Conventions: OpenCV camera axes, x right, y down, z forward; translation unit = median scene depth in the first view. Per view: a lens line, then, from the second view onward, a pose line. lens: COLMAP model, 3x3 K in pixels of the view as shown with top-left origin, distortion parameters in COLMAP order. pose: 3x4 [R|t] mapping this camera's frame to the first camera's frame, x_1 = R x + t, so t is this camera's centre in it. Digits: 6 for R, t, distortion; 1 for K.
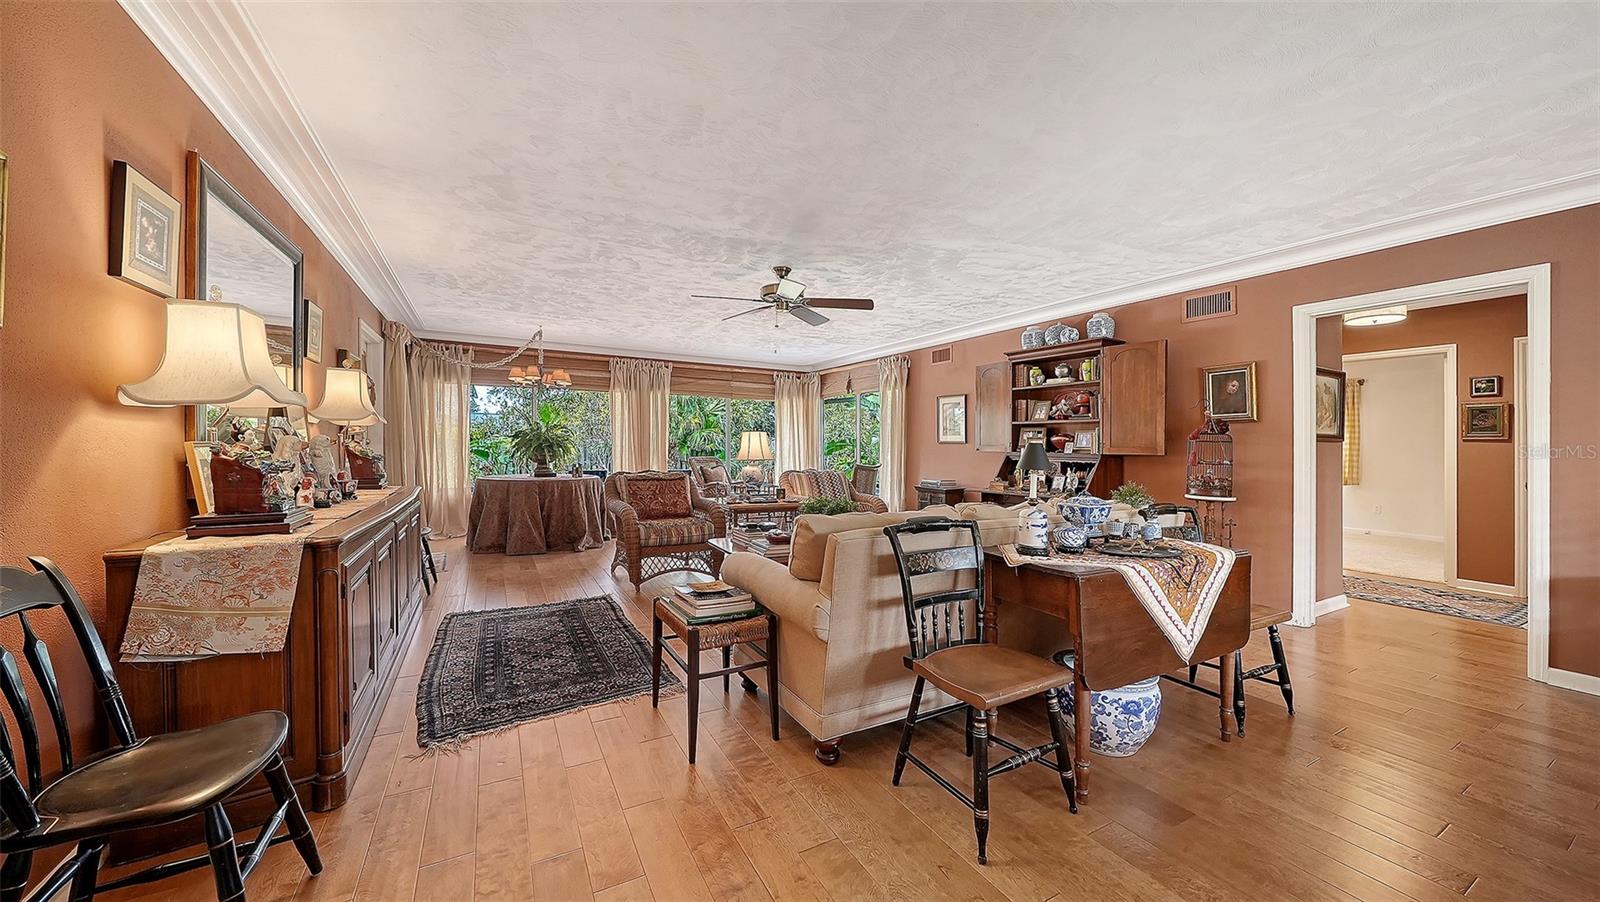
lens RADIAL K [[577.9, 0, 800.0], [0, 577.9, 451.0], [0, 0, 1]] dist [0.000261, -0.000069]
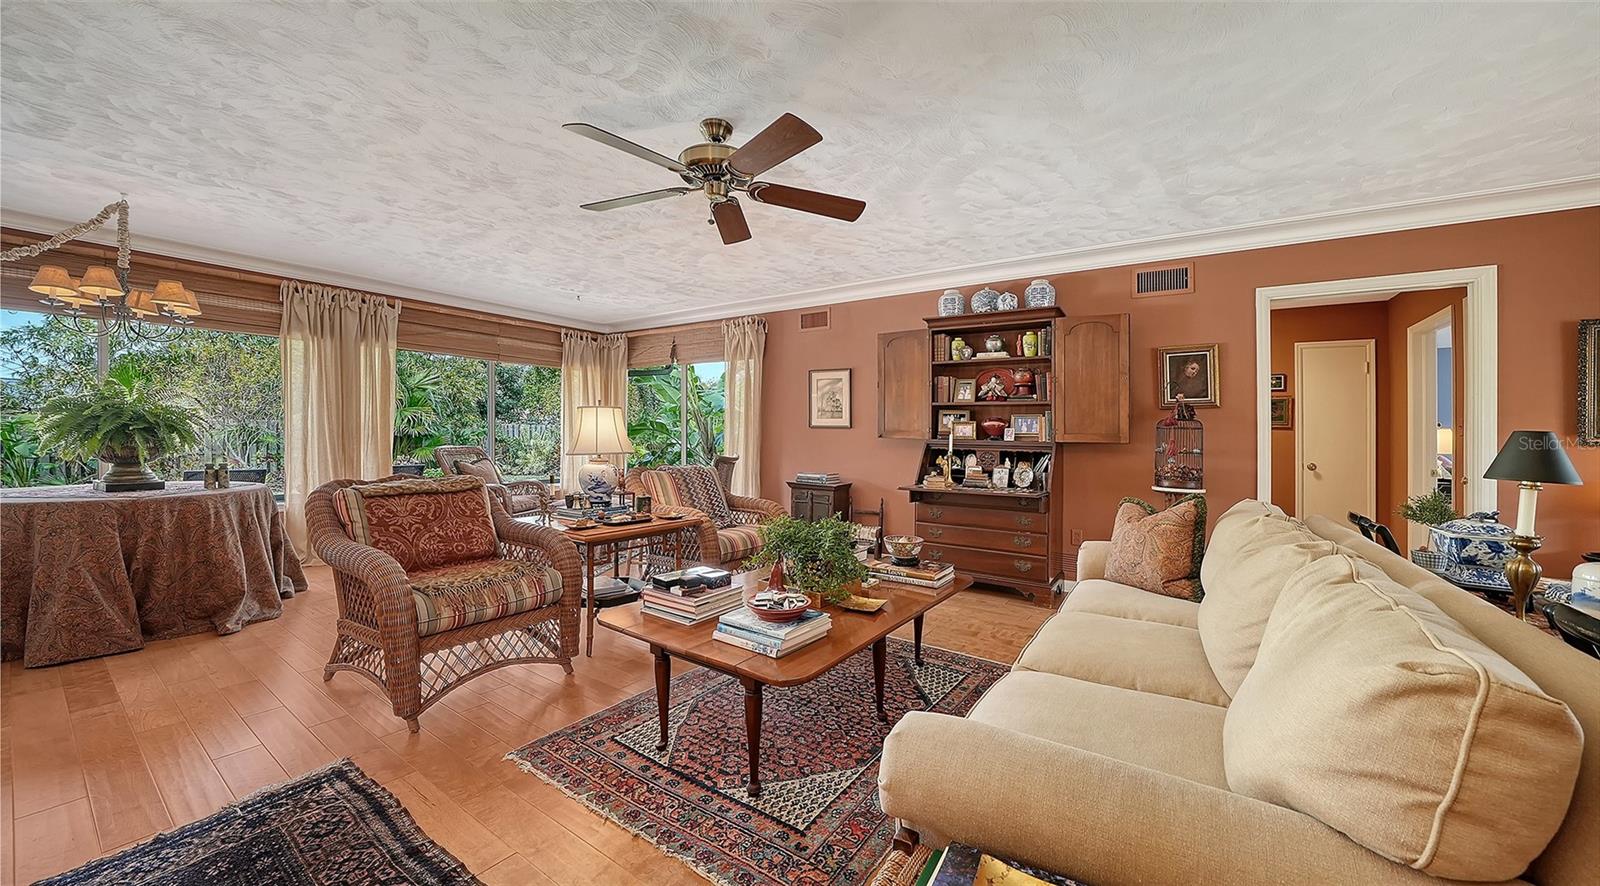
lens RADIAL K [[573.9, 0, 805.3], [0, 573.9, 436.5], [0, 0, 1]] dist [-0.026846, 0.003222]
pose [[0.888145, -0.001475, 0.459562, -0.179072], [0.000293, 0.999996, 0.002643, -0.004329], [-0.459564, -0.002213, 0.888142, 0.373631]]
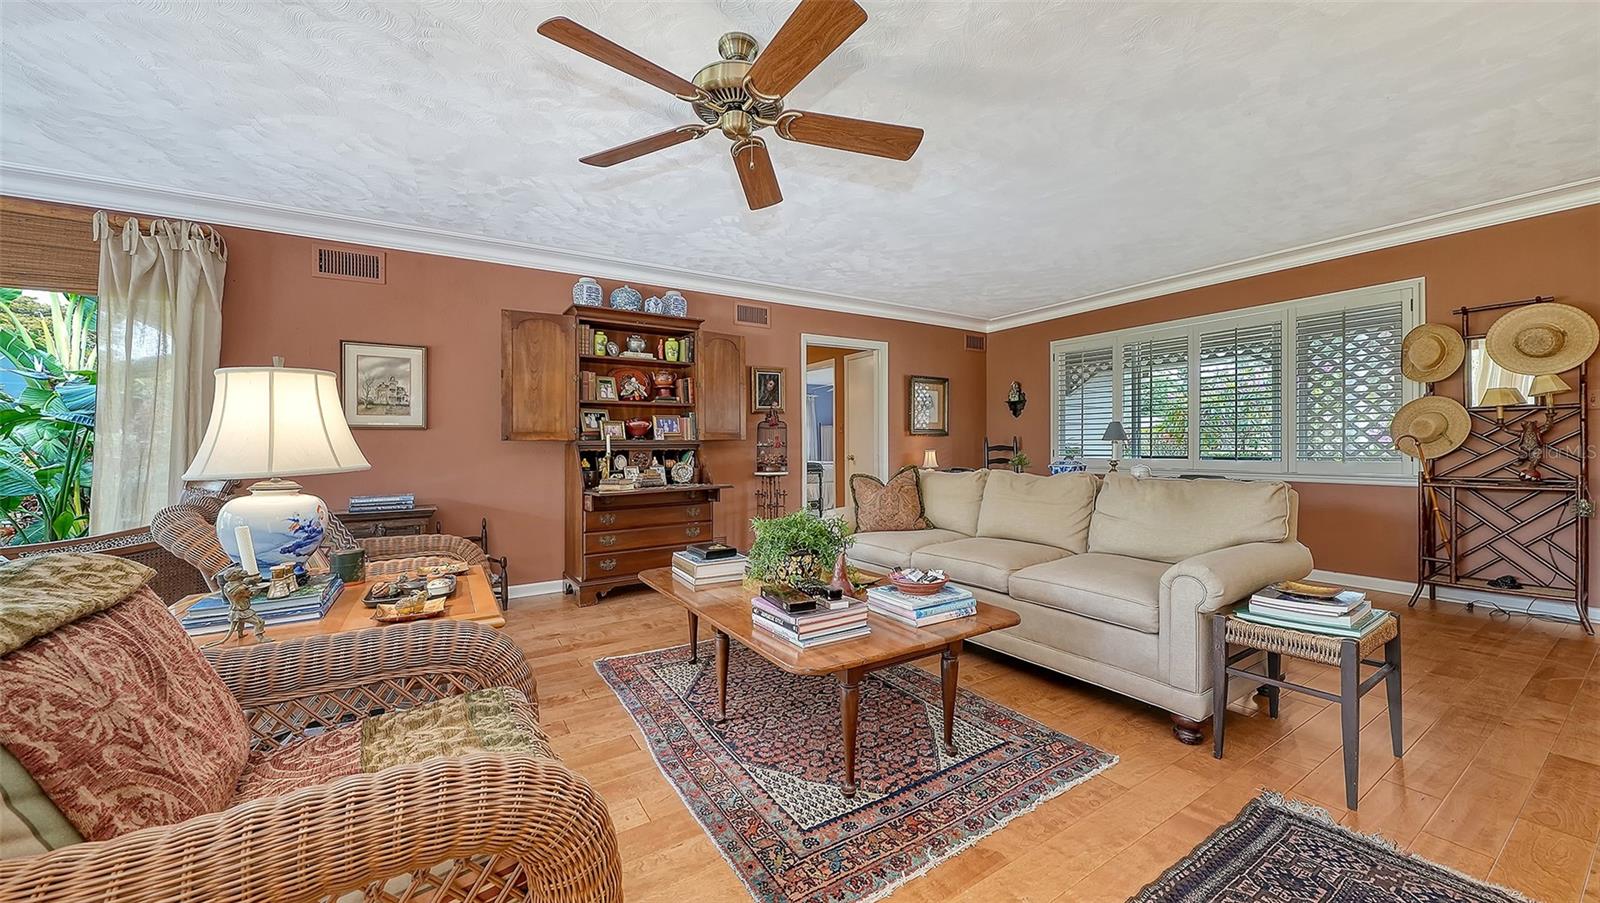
lens RADIAL K [[583.2, 0, 801.0], [0, 583.2, 439.4], [0, 0, 1]] dist [-0.000581, -0.000109]
pose [[-0.077124, -0.001834, 0.997020, -0.420577], [0.021204, 0.999769, 0.003479, 0.004257], [-0.996796, 0.021409, -0.077067, 0.815342]]
